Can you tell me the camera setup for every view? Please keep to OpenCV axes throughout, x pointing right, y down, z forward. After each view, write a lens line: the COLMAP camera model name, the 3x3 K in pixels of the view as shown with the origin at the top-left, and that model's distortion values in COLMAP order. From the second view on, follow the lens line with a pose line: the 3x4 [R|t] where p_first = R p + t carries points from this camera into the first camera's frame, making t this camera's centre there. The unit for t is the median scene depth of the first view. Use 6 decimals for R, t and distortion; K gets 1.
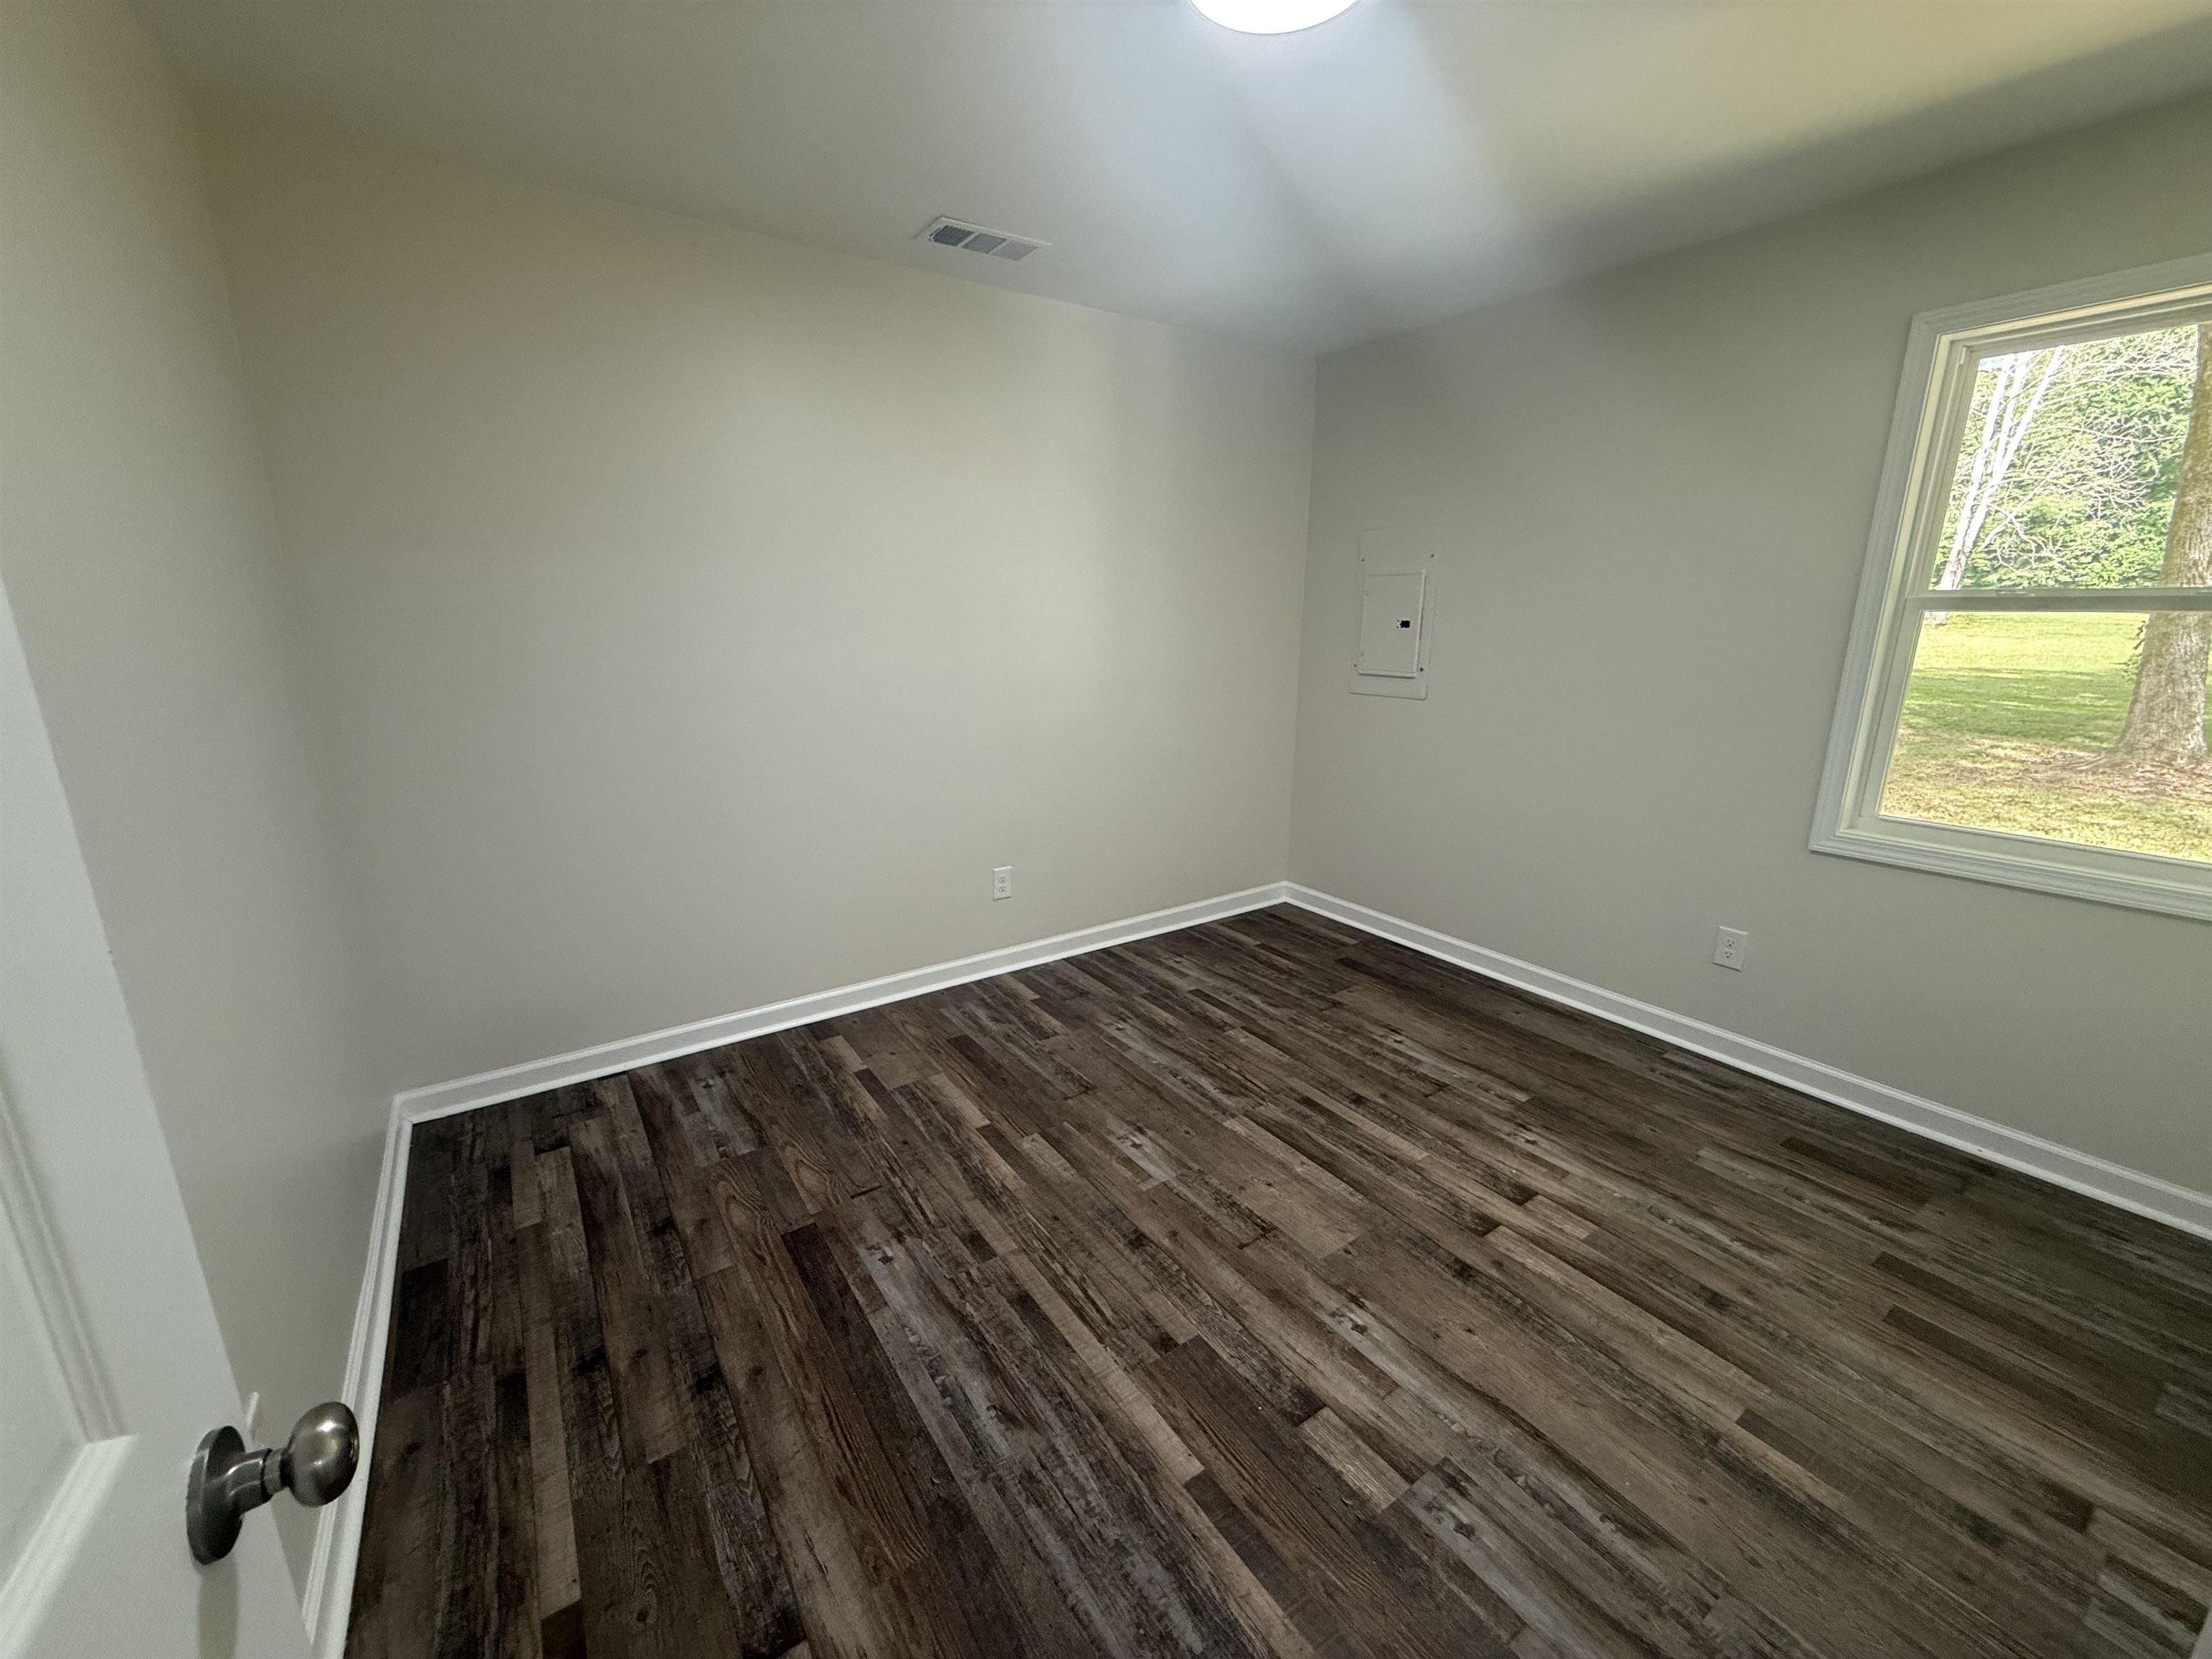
lens RADIAL K [[882.3, 0, 1098.9], [0, 882.3, 835.4], [0, 0, 1]] dist [-0.000602, 0.001151]
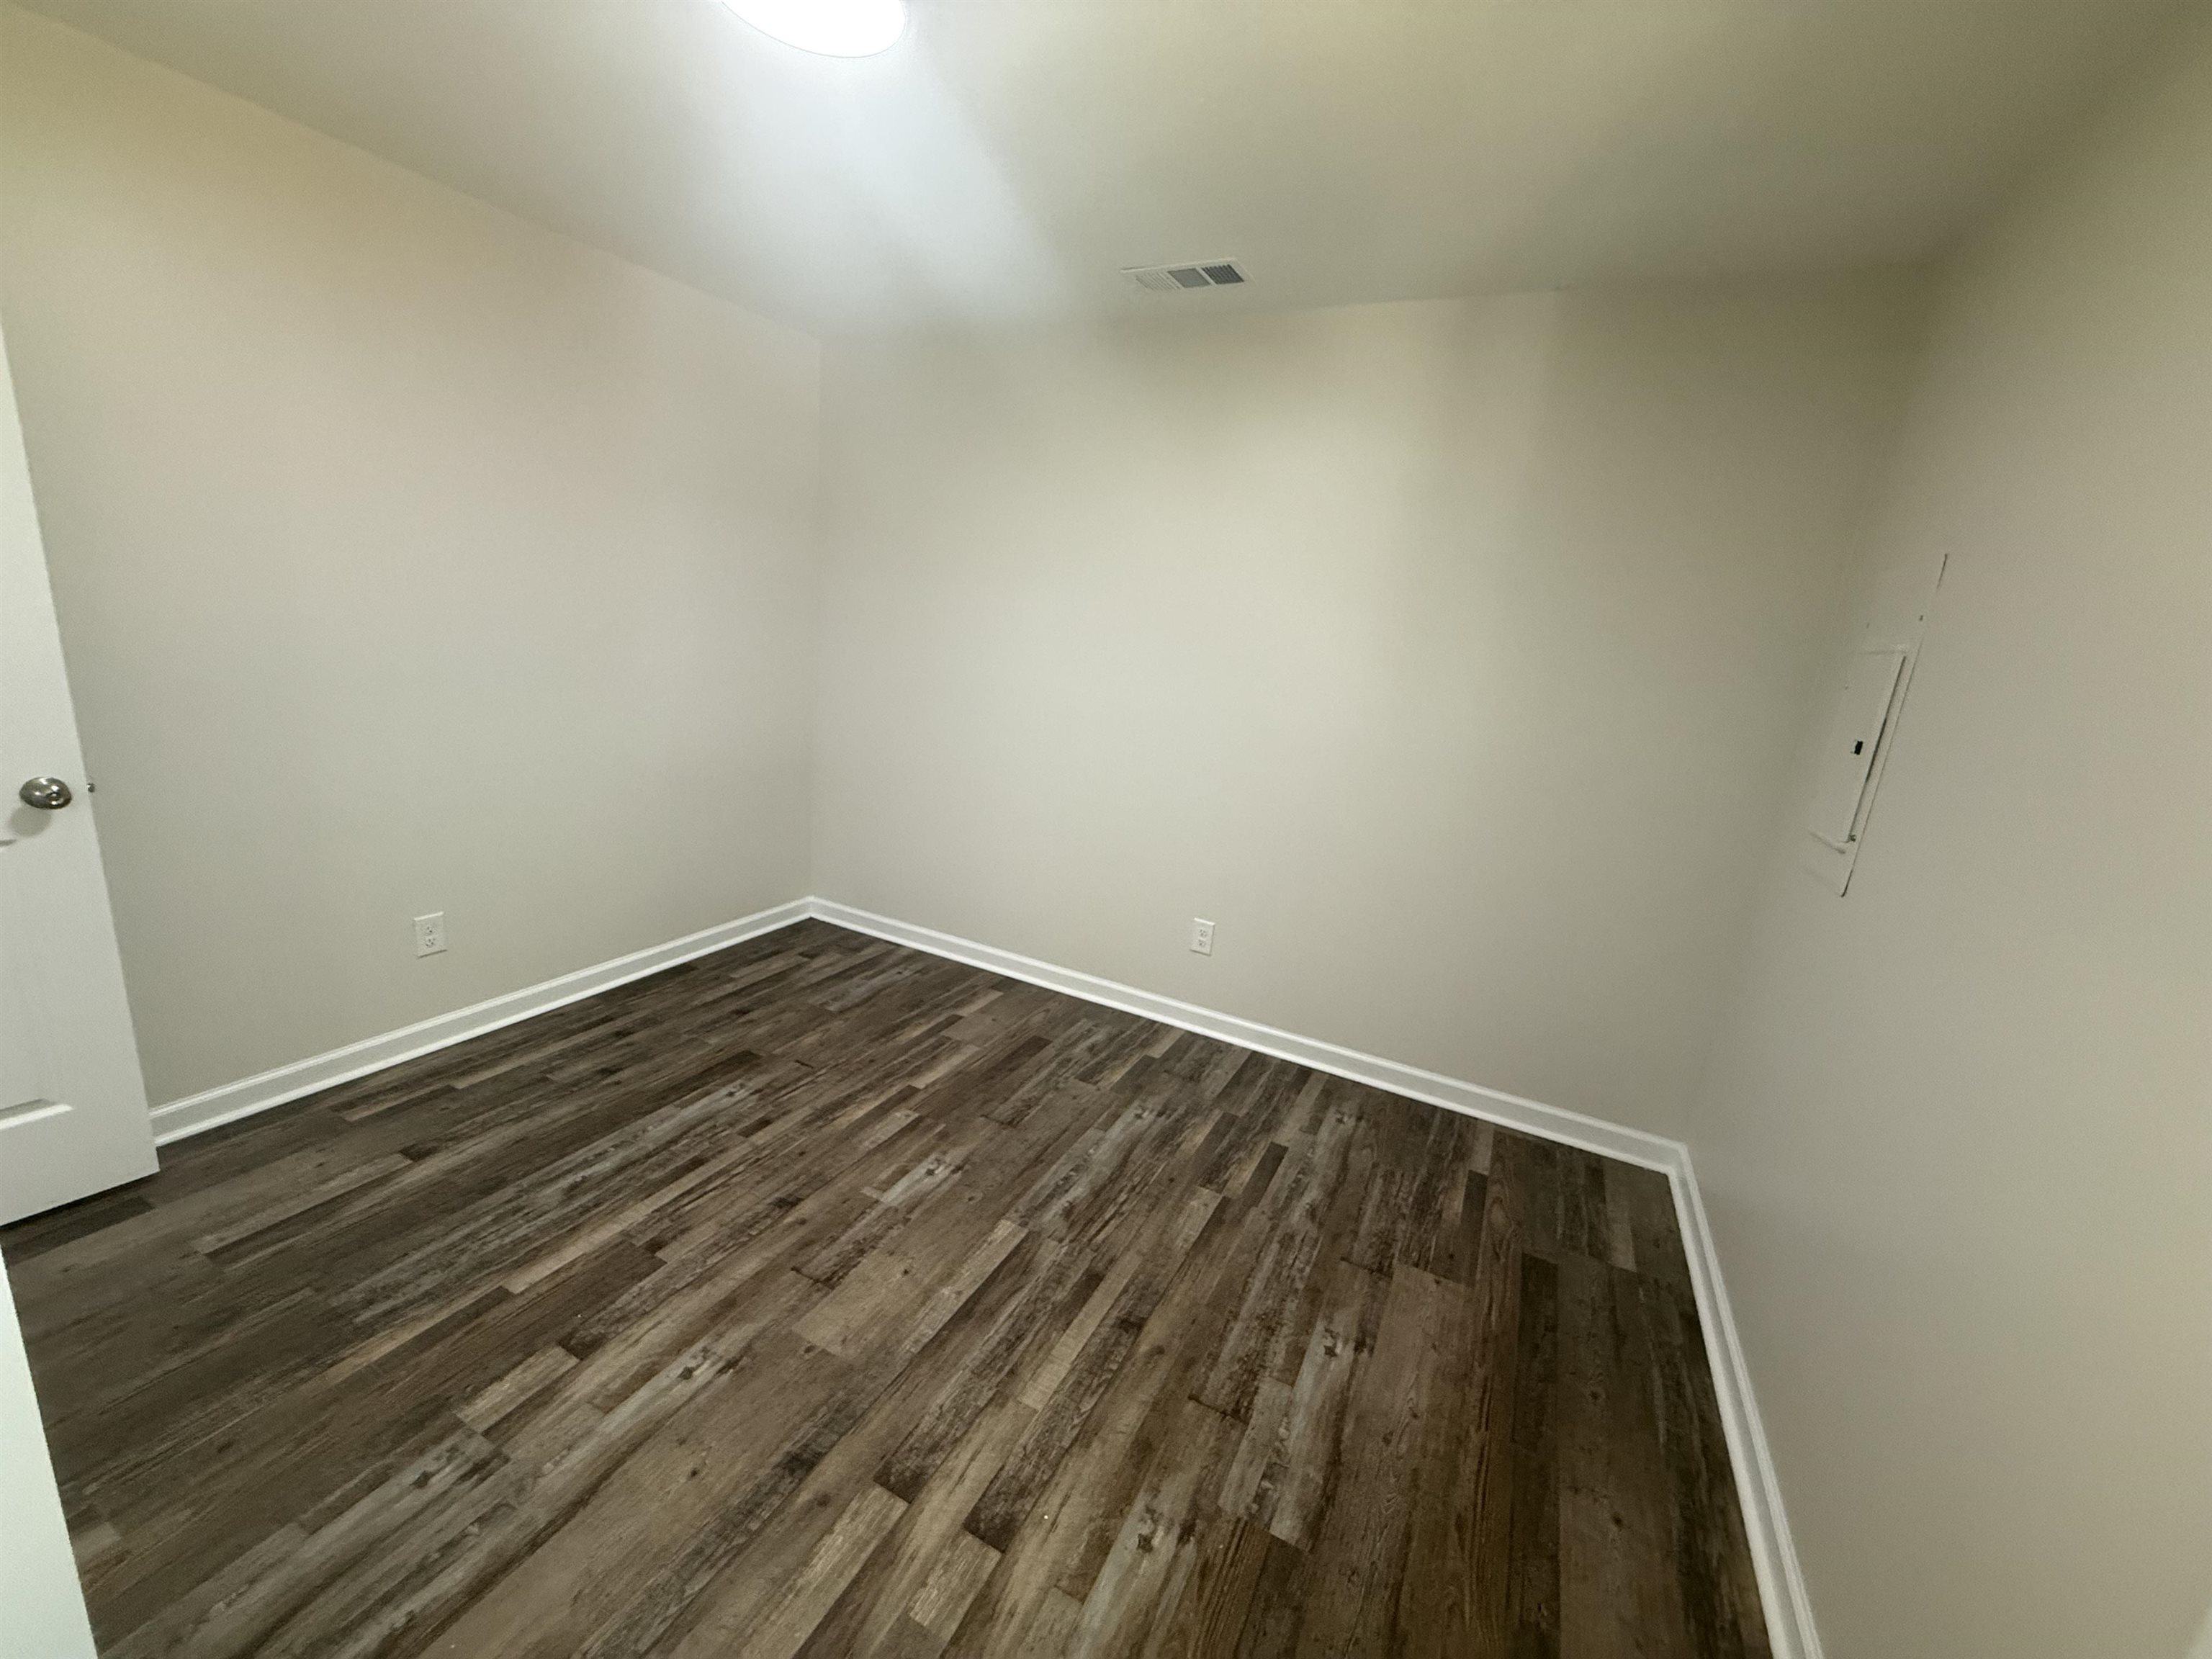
lens RADIAL K [[882.3, 0, 1098.9], [0, 882.3, 835.4], [0, 0, 1]] dist [-0.000602, 0.001151]
pose [[0.475593, 0.248870, -0.843727, 0.924466], [-0.303618, 0.946644, 0.108083, -0.178071], [0.825607, 0.204767, 0.525778, 0.596593]]
